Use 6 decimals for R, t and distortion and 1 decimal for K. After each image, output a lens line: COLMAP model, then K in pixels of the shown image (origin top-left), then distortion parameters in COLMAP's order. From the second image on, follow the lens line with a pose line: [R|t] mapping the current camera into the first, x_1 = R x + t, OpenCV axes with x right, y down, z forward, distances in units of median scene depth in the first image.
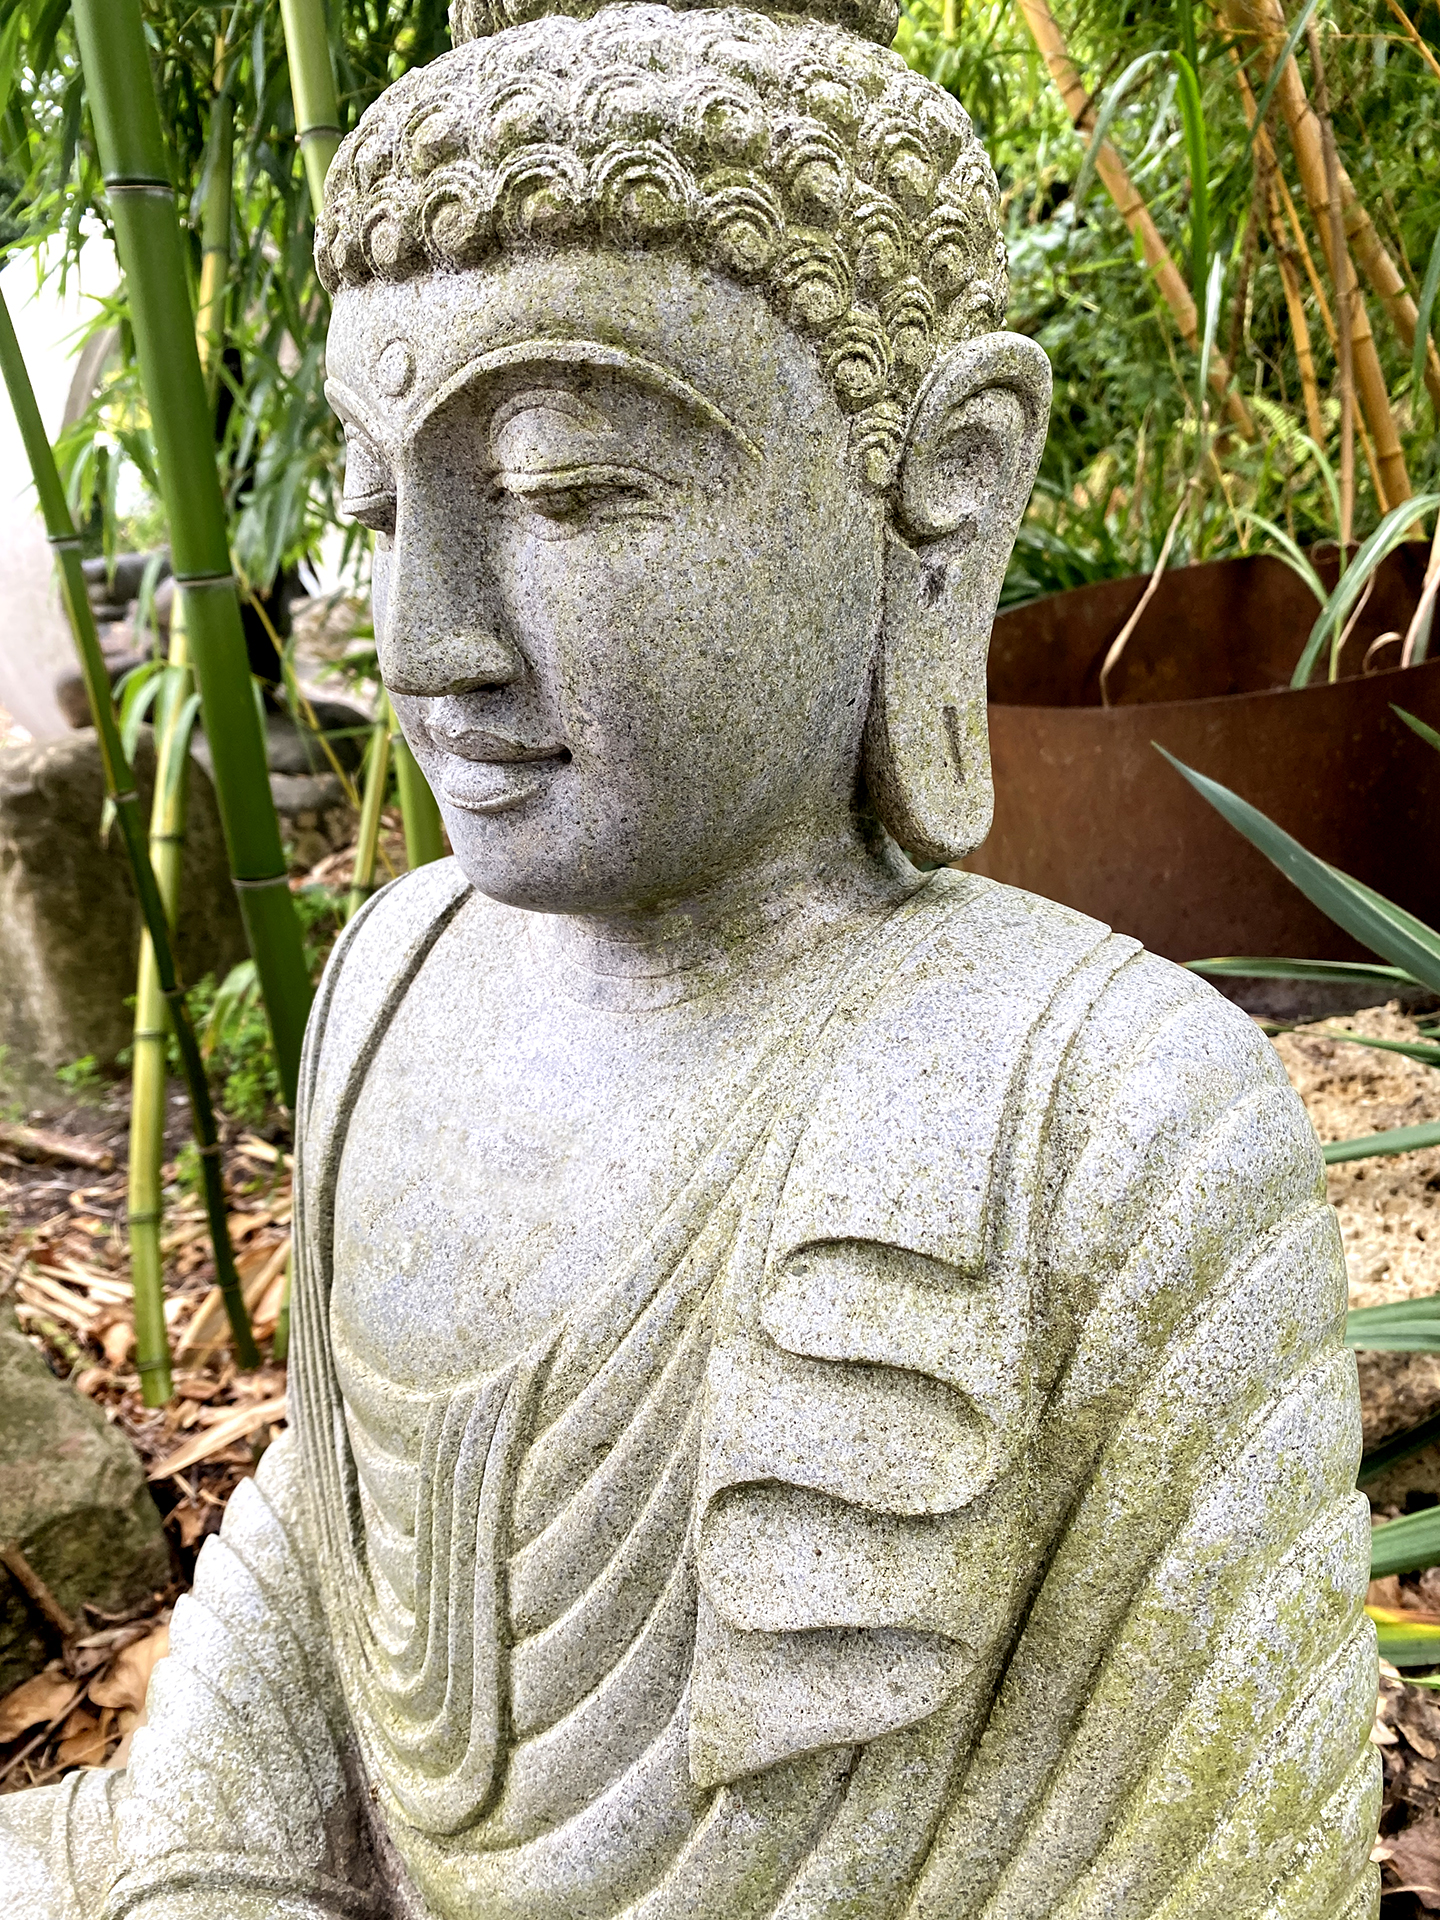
lens RADIAL K [[1443.5, 0, 722.4], [0, 1443.5, 921.7], [0, 0, 1]] dist [0.042612, -0.059797]
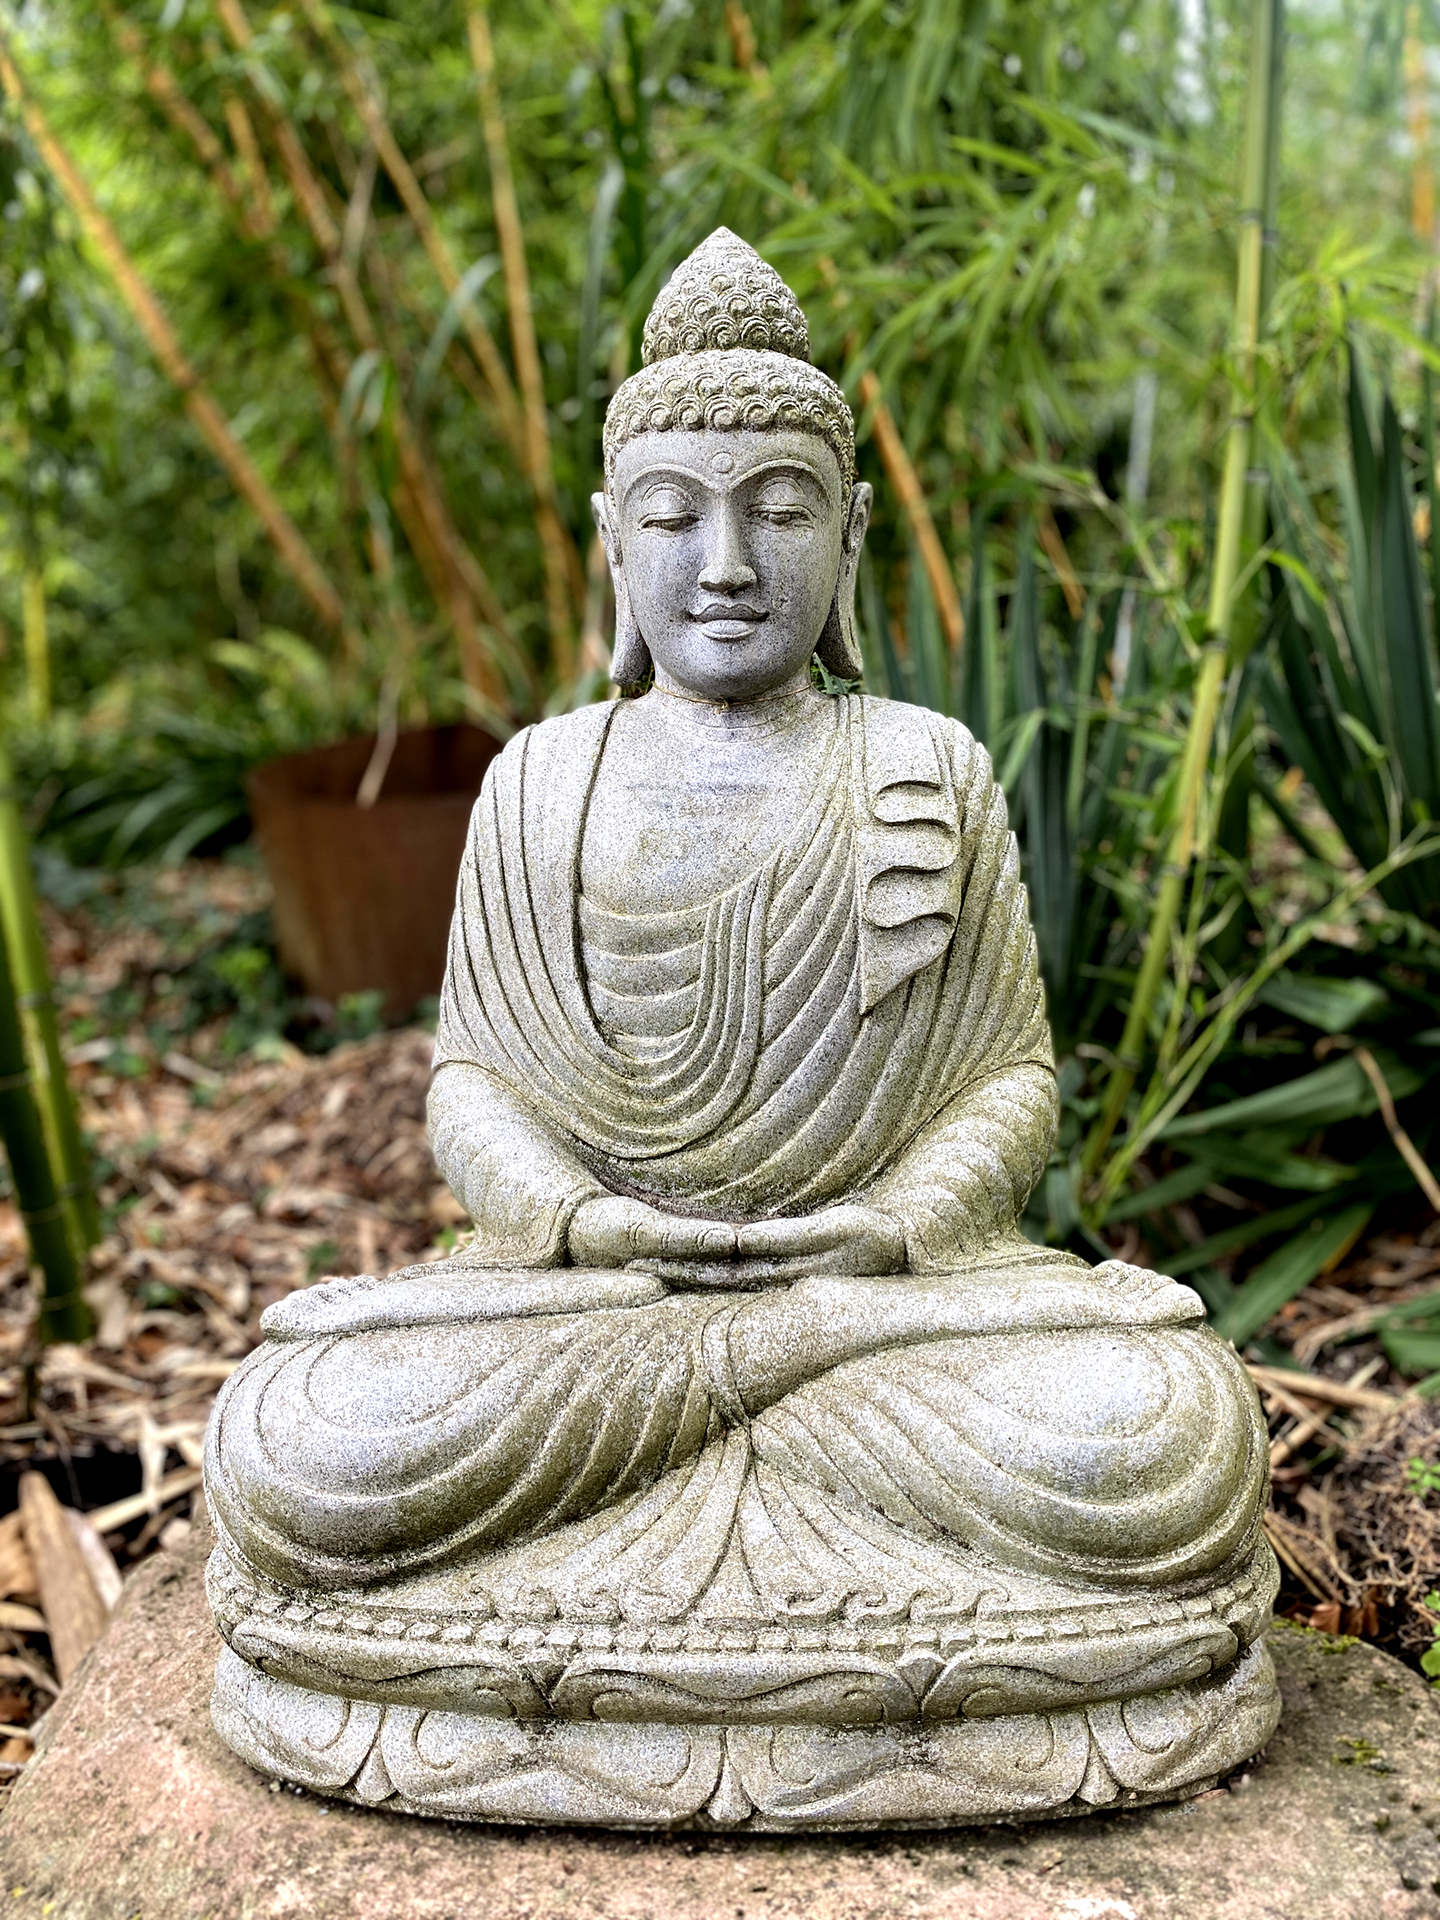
lens RADIAL K [[1436.9, 0, 714.0], [0, 1436.9, 912.4], [0, 0, 1]] dist [0.076249, -0.119405]
pose [[0.779142, -0.048865, 0.624940, -1.881289], [0.151889, 0.981964, -0.112586, 0.702772], [-0.608167, 0.182642, 0.772512, -0.857540]]
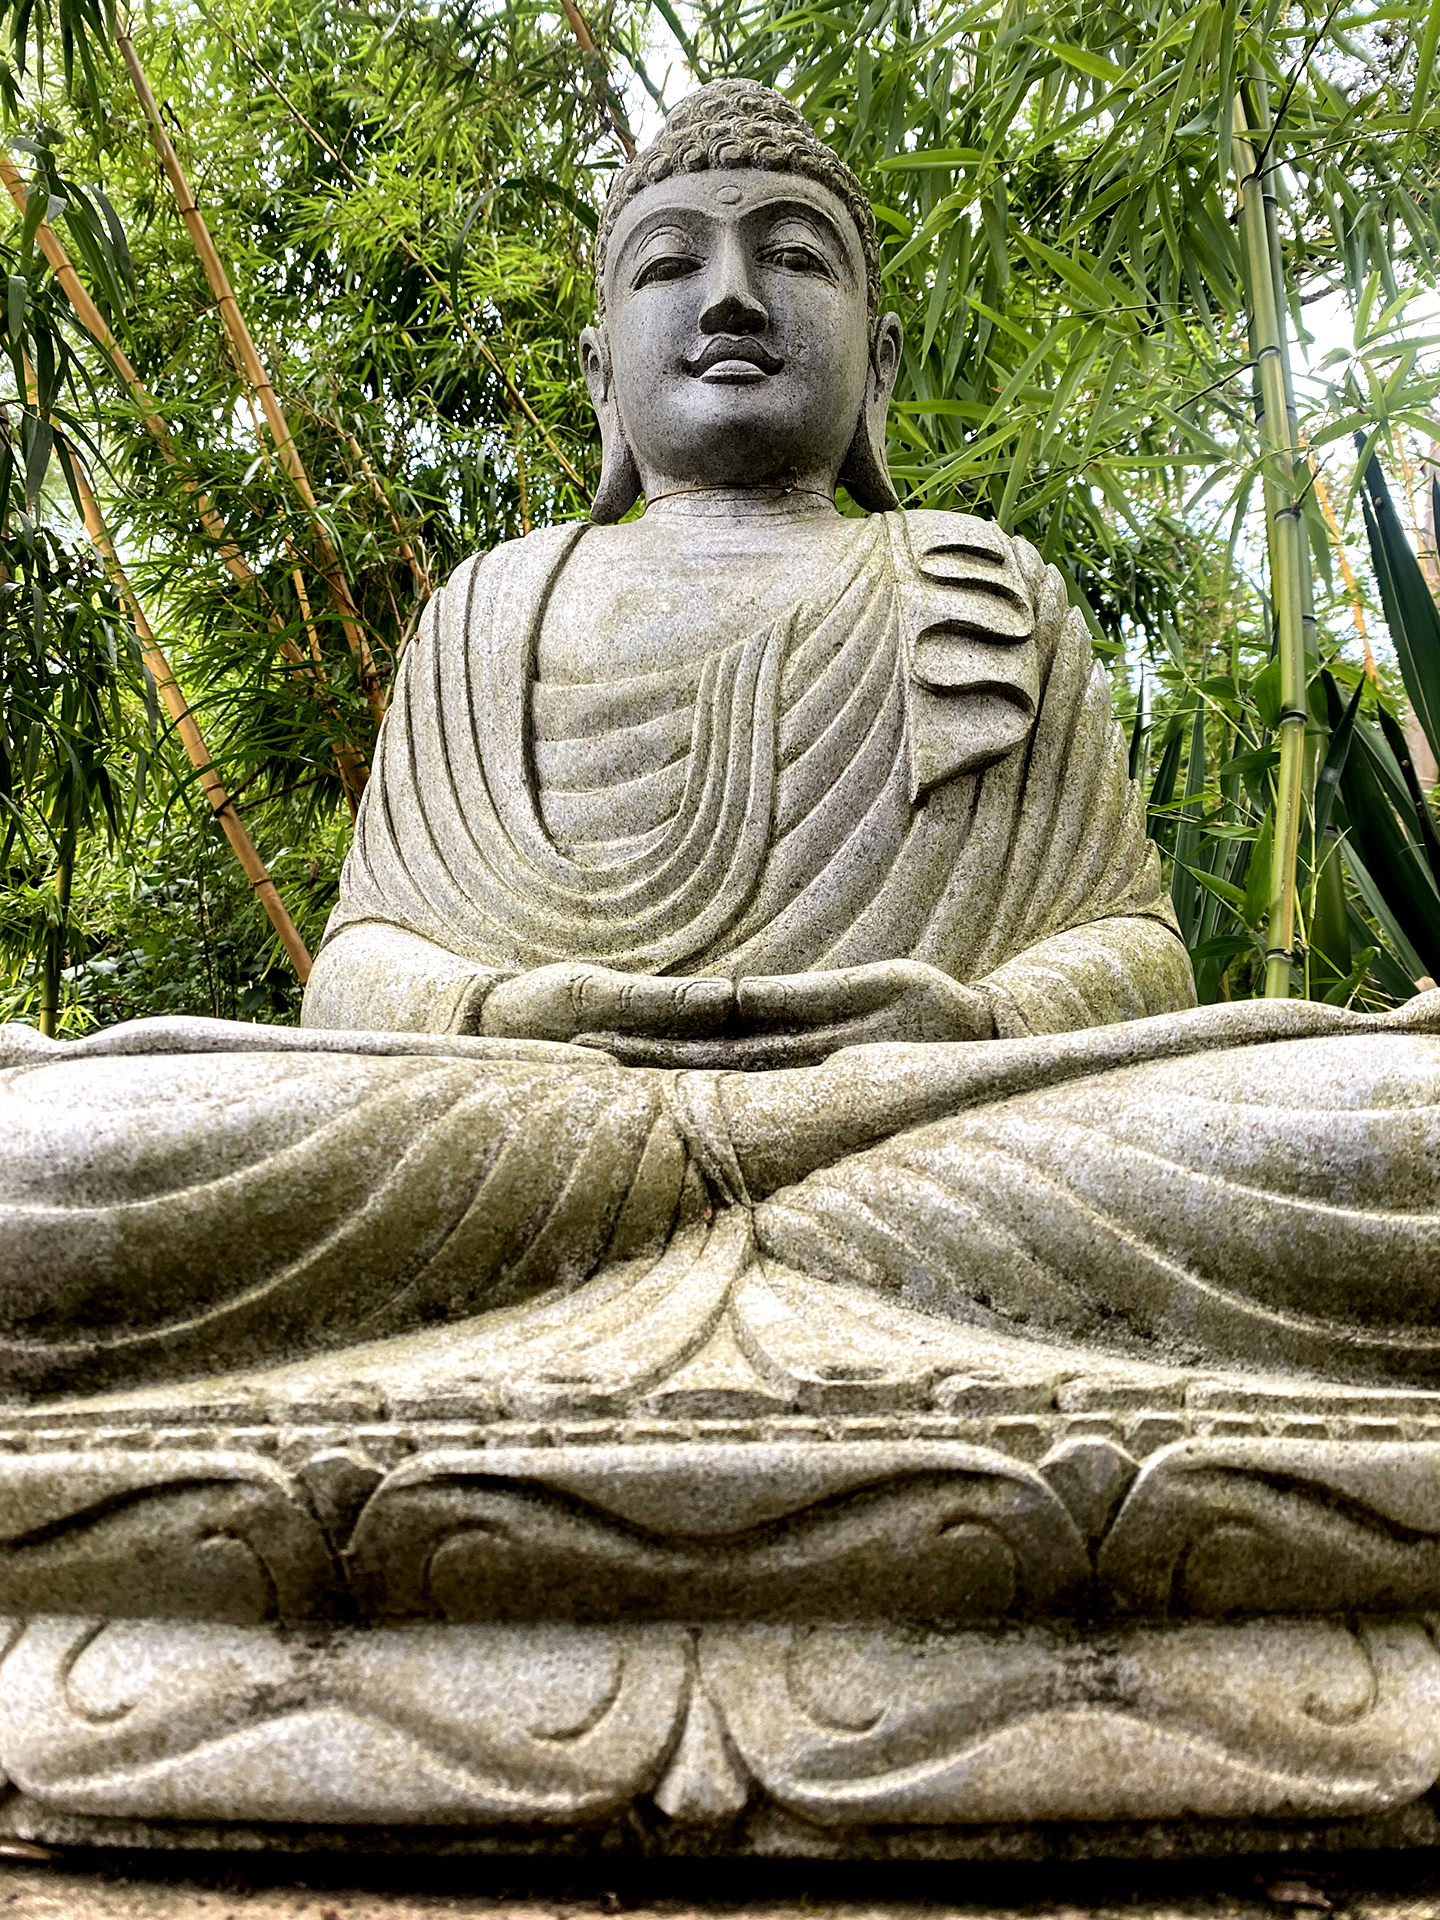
lens RADIAL K [[1443.5, 0, 722.4], [0, 1443.5, 921.7], [0, 0, 1]] dist [0.042612, -0.059797]
pose [[0.783126, 0.196724, 0.589926, -1.321862], [0.138372, 0.869736, -0.473721, 1.649150], [-0.606272, 0.452613, 0.653892, 0.031517]]
